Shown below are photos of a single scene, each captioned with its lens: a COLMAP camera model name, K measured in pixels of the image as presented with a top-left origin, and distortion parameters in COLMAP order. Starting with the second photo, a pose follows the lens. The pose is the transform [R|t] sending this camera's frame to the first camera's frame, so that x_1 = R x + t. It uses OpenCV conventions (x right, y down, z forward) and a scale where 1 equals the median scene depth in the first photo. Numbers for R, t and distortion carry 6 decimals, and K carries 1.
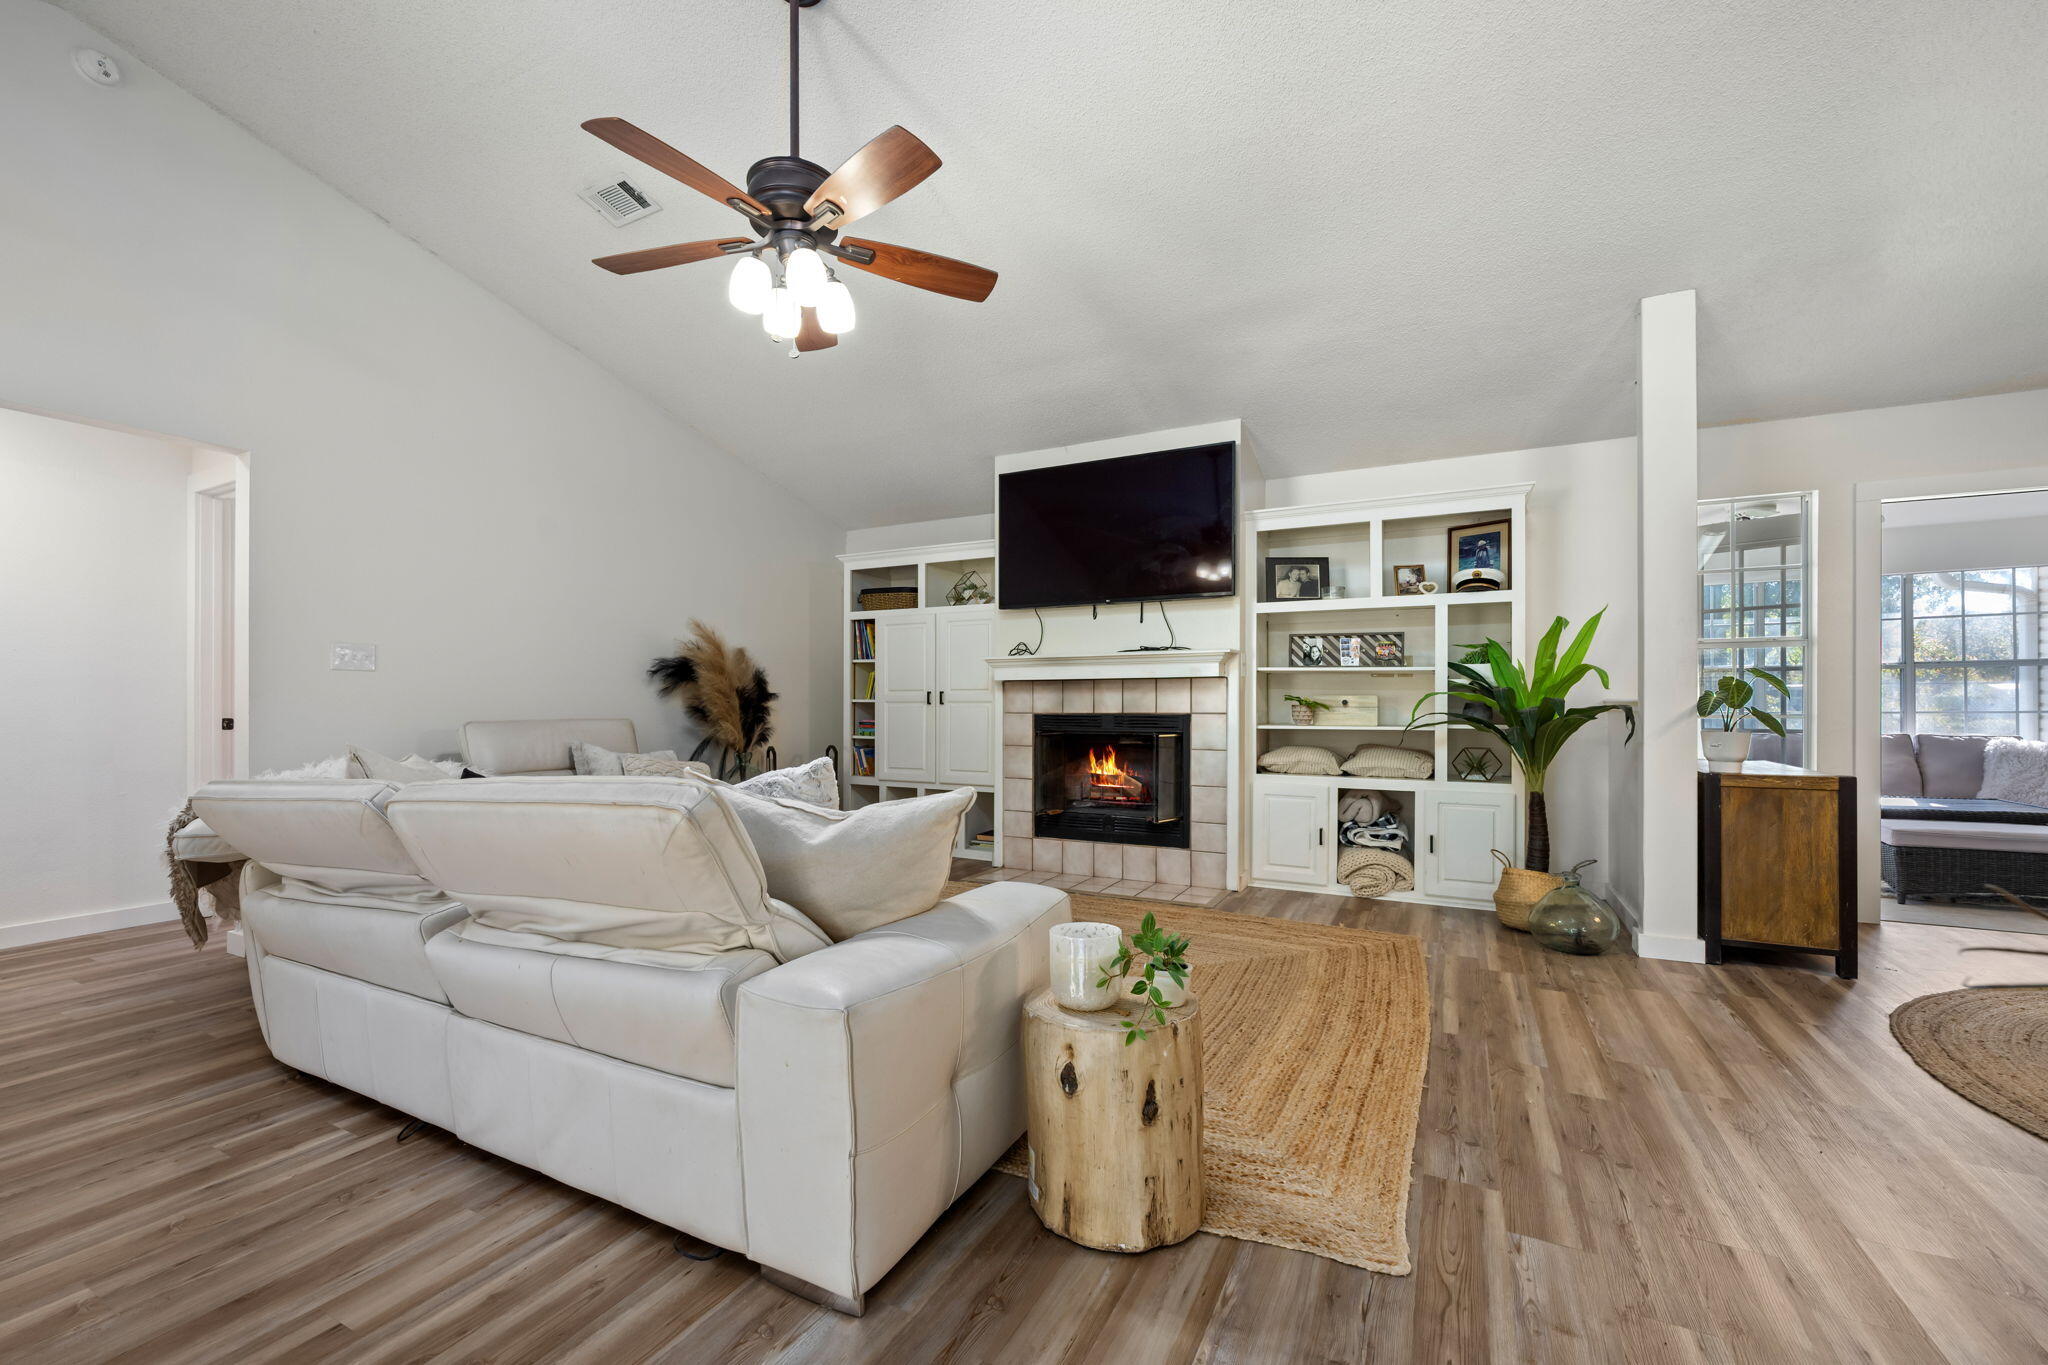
lens RADIAL K [[842.2, 0, 1024.5], [0, 842.2, 707.5], [0, 0, 1]] dist [-0.000822, 0.000014]
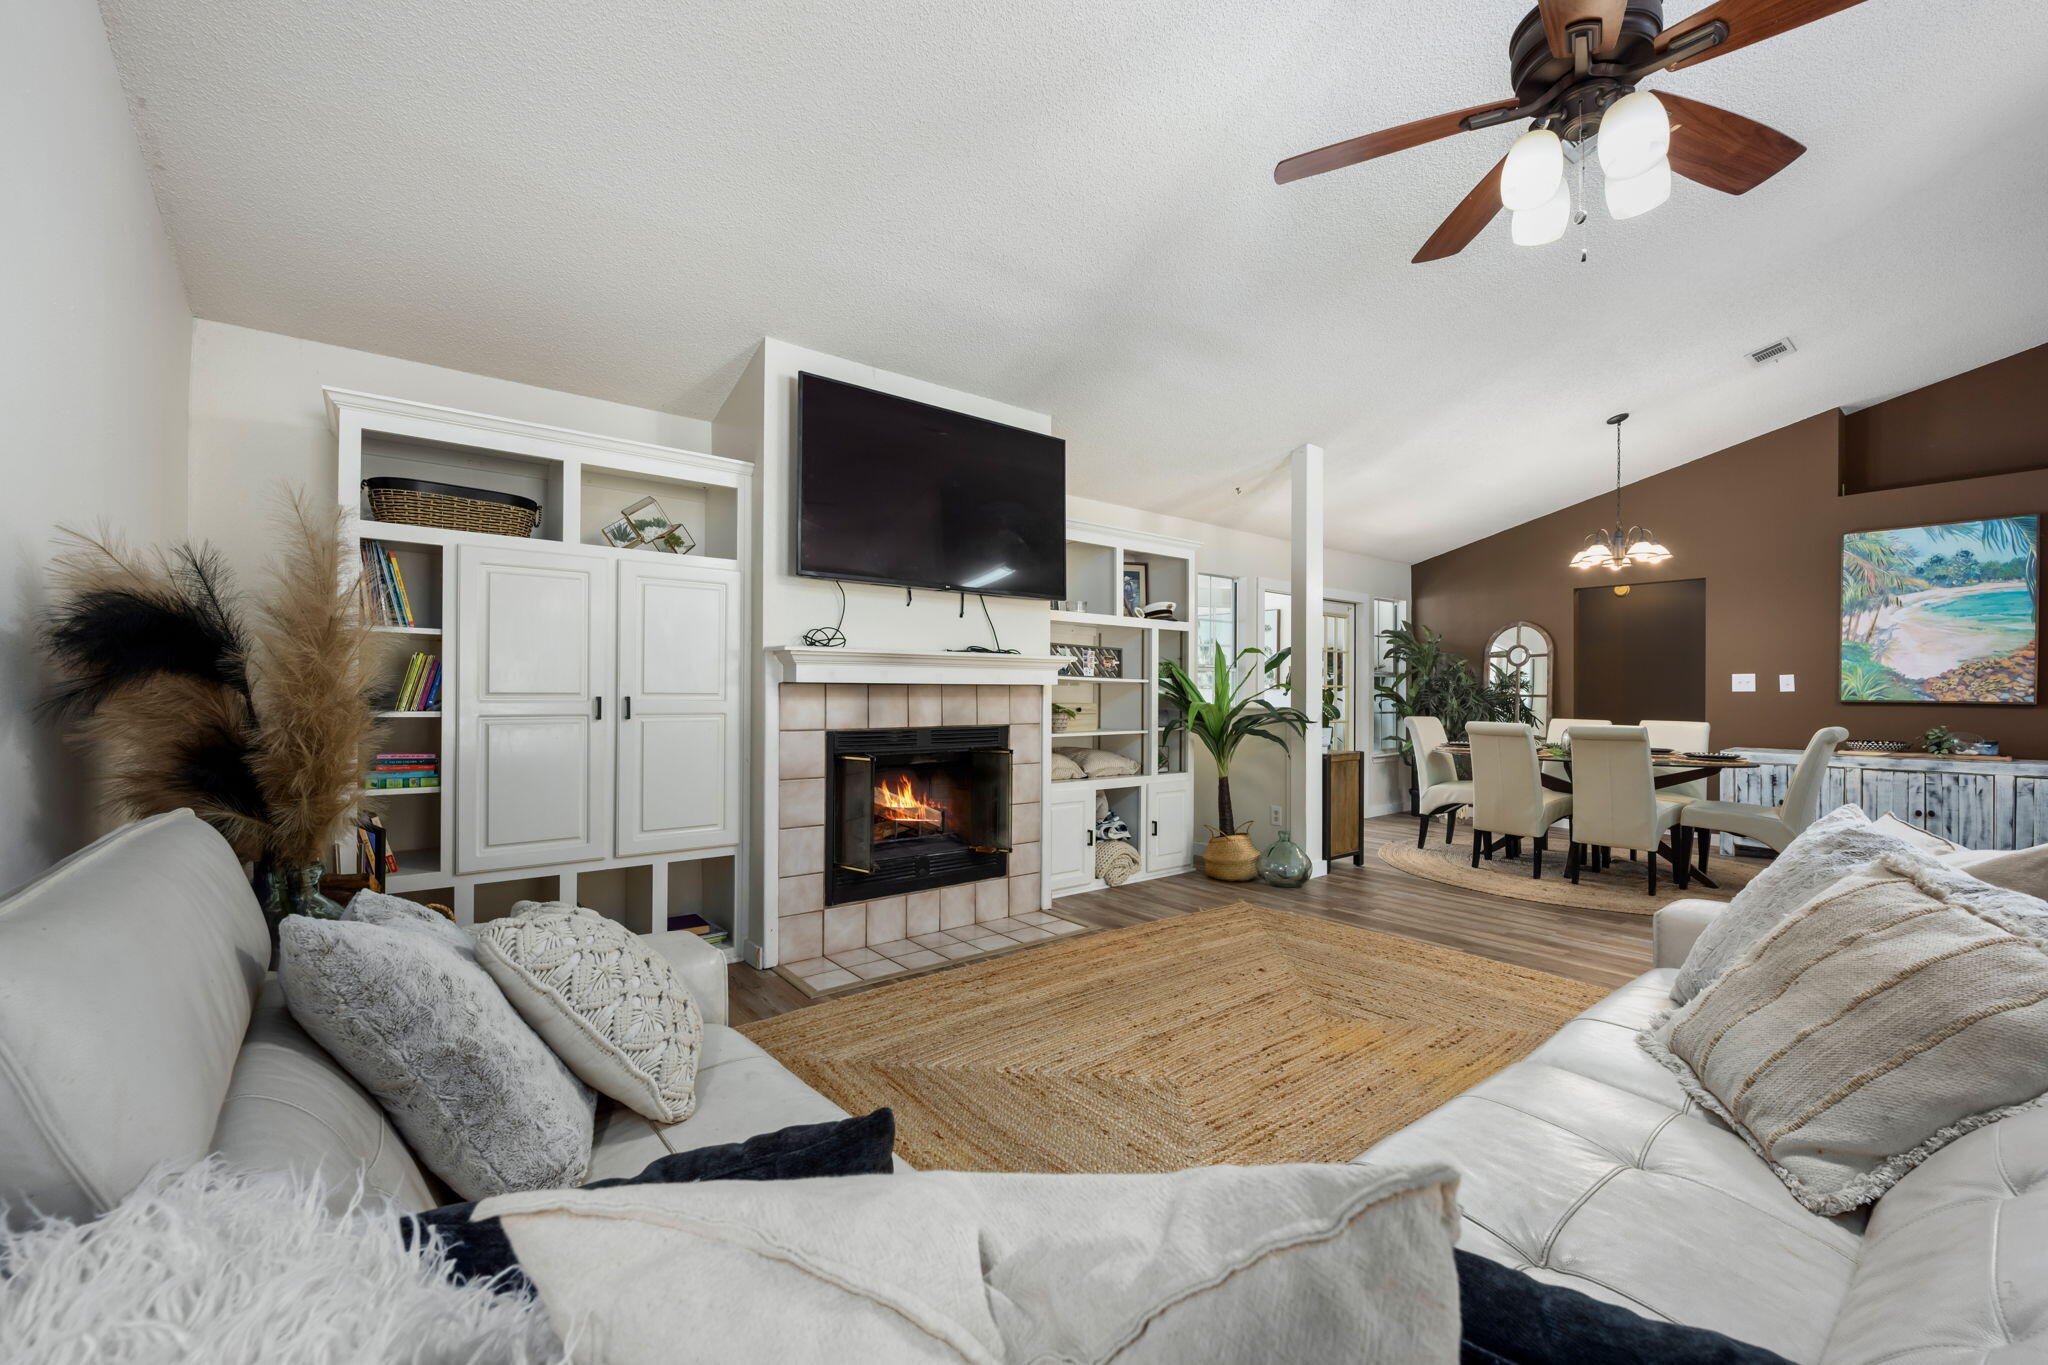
lens RADIAL K [[838.1, 0, 1028.2], [0, 838.1, 690.5], [0, 0, 1]] dist [-0.000881, -0.000054]
pose [[0.400697, 0.004453, 0.916200, -0.591247], [0.001036, 0.999985, -0.005313, -0.023251], [-0.916210, 0.003079, 0.400687, 0.604666]]
